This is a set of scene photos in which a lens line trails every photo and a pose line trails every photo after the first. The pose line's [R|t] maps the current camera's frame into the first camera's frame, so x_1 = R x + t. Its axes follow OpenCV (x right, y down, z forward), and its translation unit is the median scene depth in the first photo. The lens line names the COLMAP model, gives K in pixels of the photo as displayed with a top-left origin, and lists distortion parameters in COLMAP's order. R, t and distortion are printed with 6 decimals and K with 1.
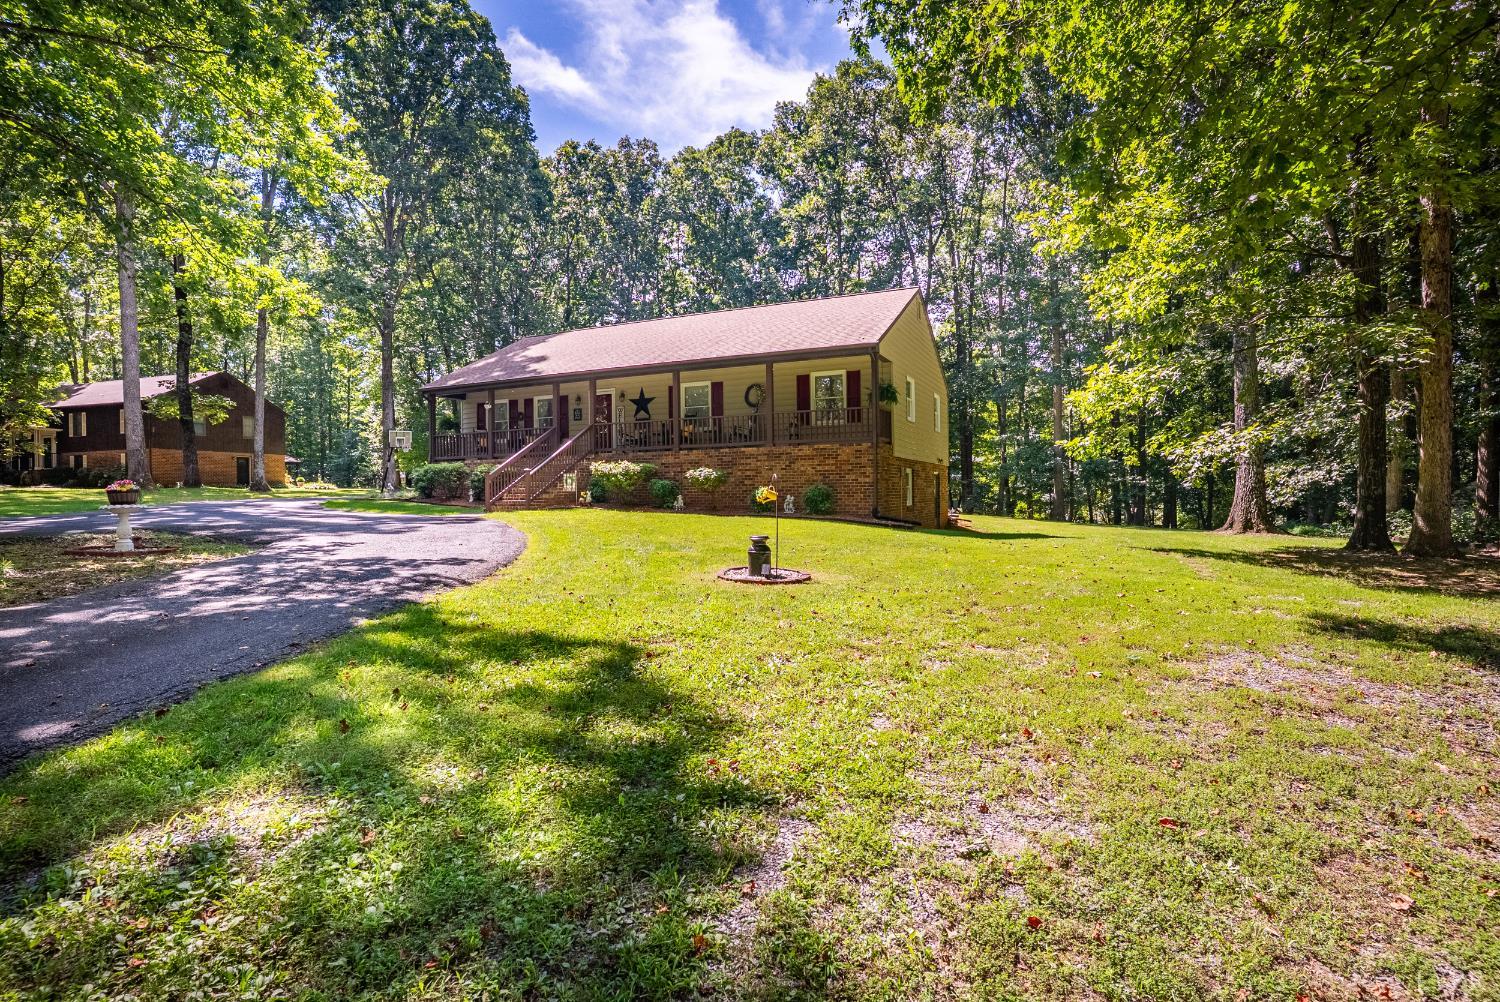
lens RADIAL K [[747.0, 0, 761.0], [0, 747.0, 492.9], [0, 0, 1]] dist [-0.044391, 0.006333]
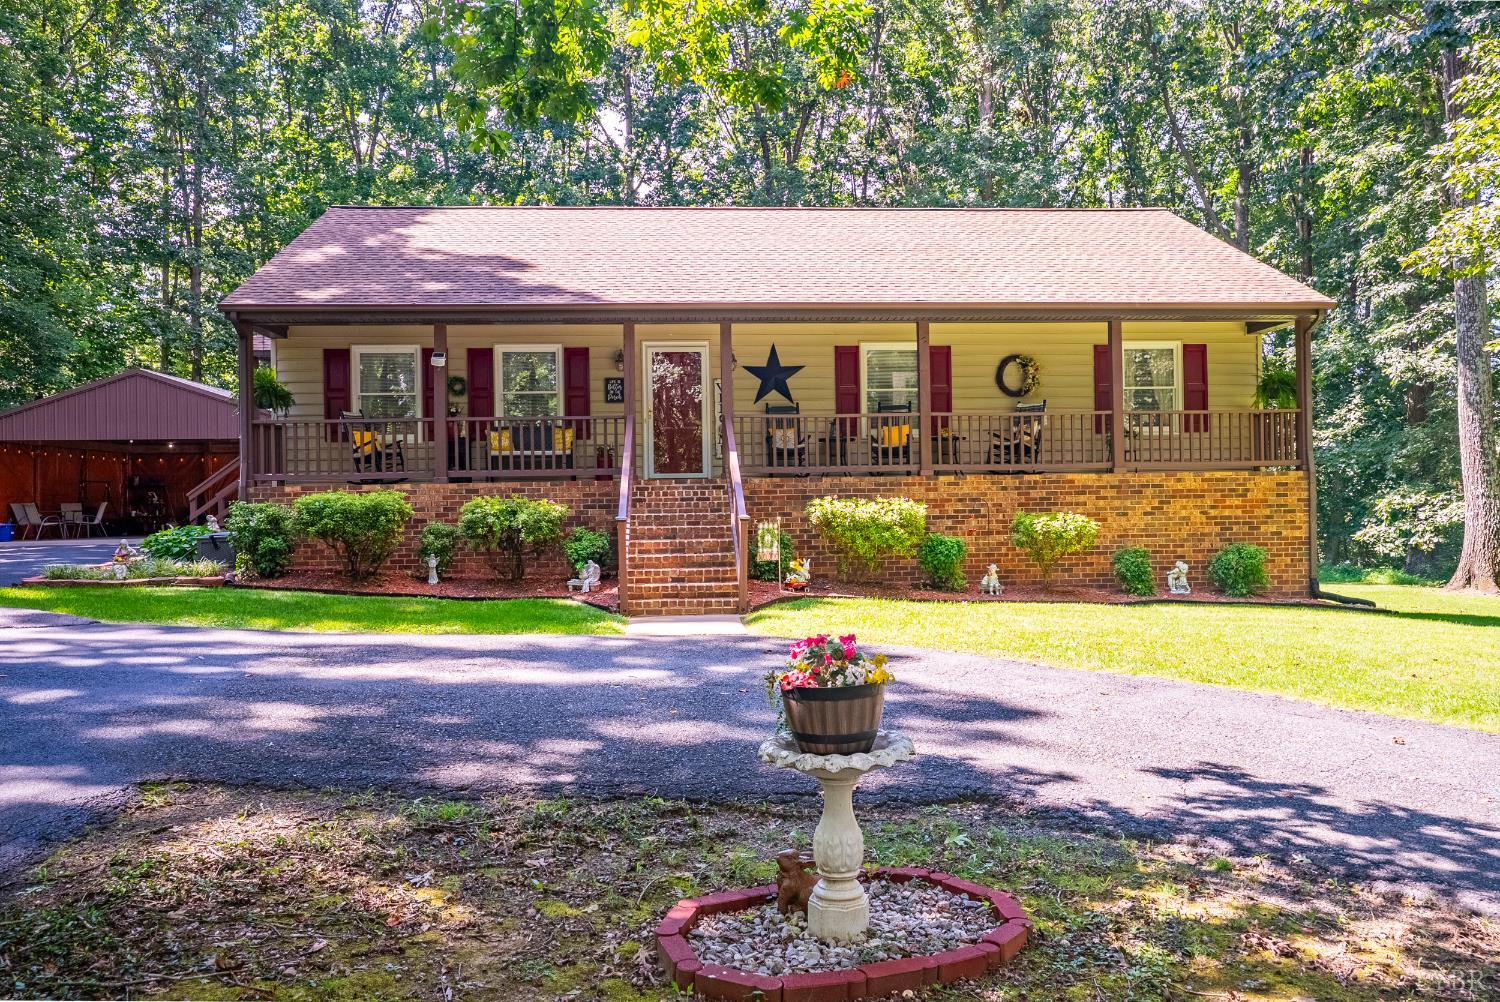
lens RADIAL K [[933.2, 0, 746.3], [0, 933.2, 505.9], [0, 0, 1]] dist [0.003694, -0.000177]
pose [[0.884171, 0.001100, 0.467163, -0.504134], [-0.000117, 0.999998, -0.002133, -0.032407], [-0.467164, 0.001831, 0.884169, 0.475415]]
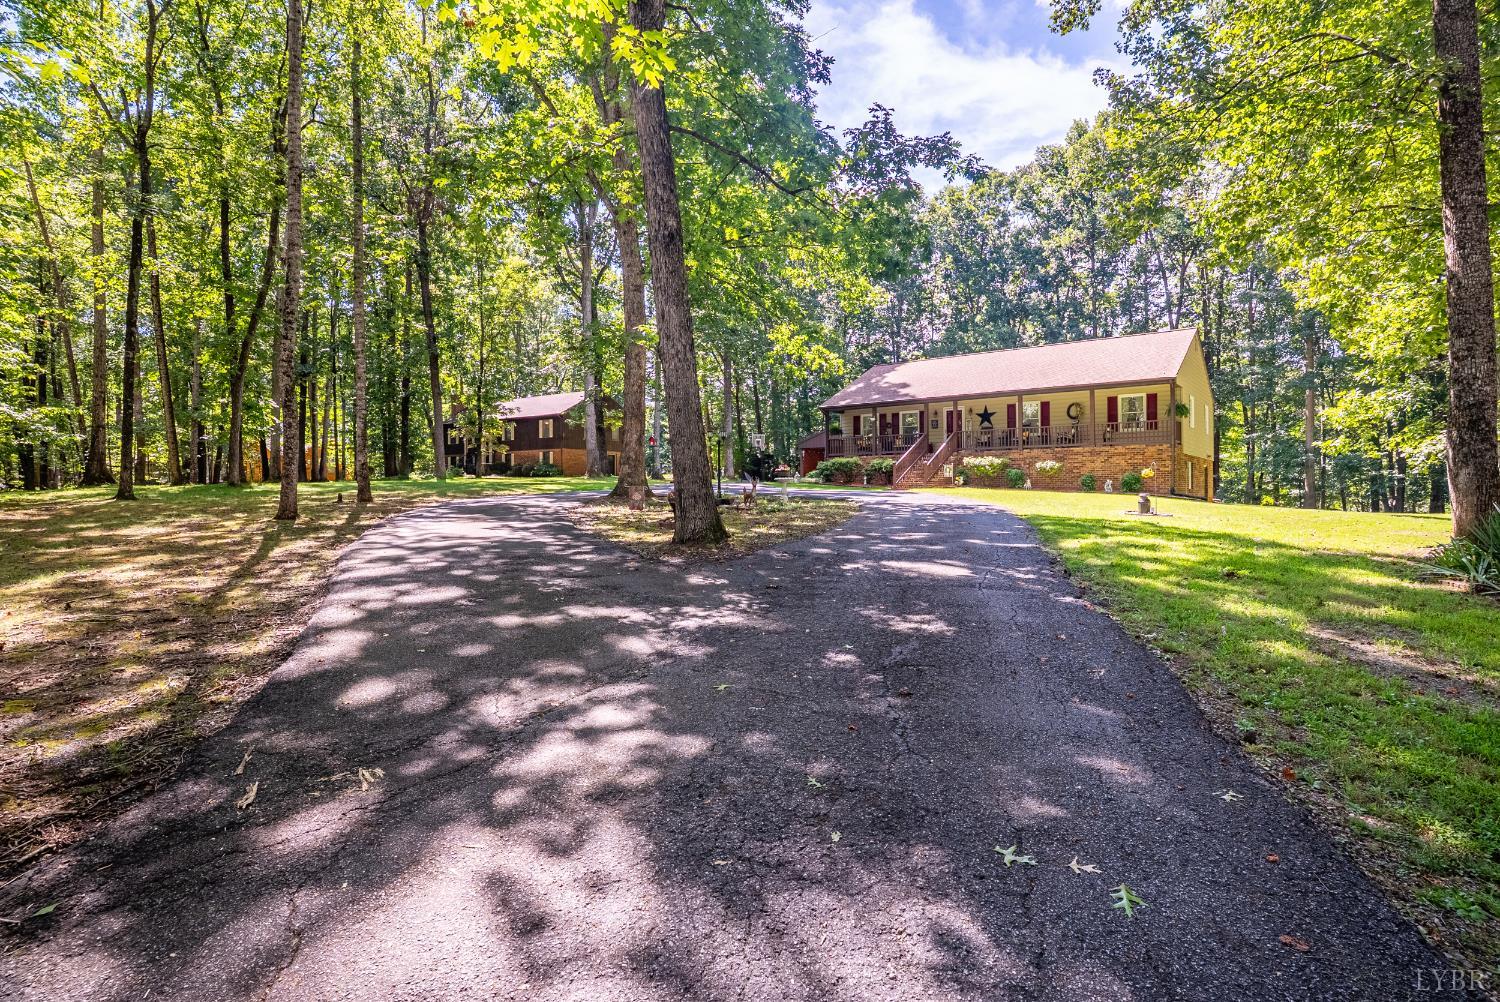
lens RADIAL K [[747.0, 0, 744.8], [0, 747.0, 496.1], [0, 0, 1]] dist [-0.044391, 0.006333]
pose [[0.963064, 0.012957, -0.268962, -0.233947], [-0.010635, 0.999893, 0.010090, 0.025593], [0.269064, -0.006857, 0.963098, -0.545184]]
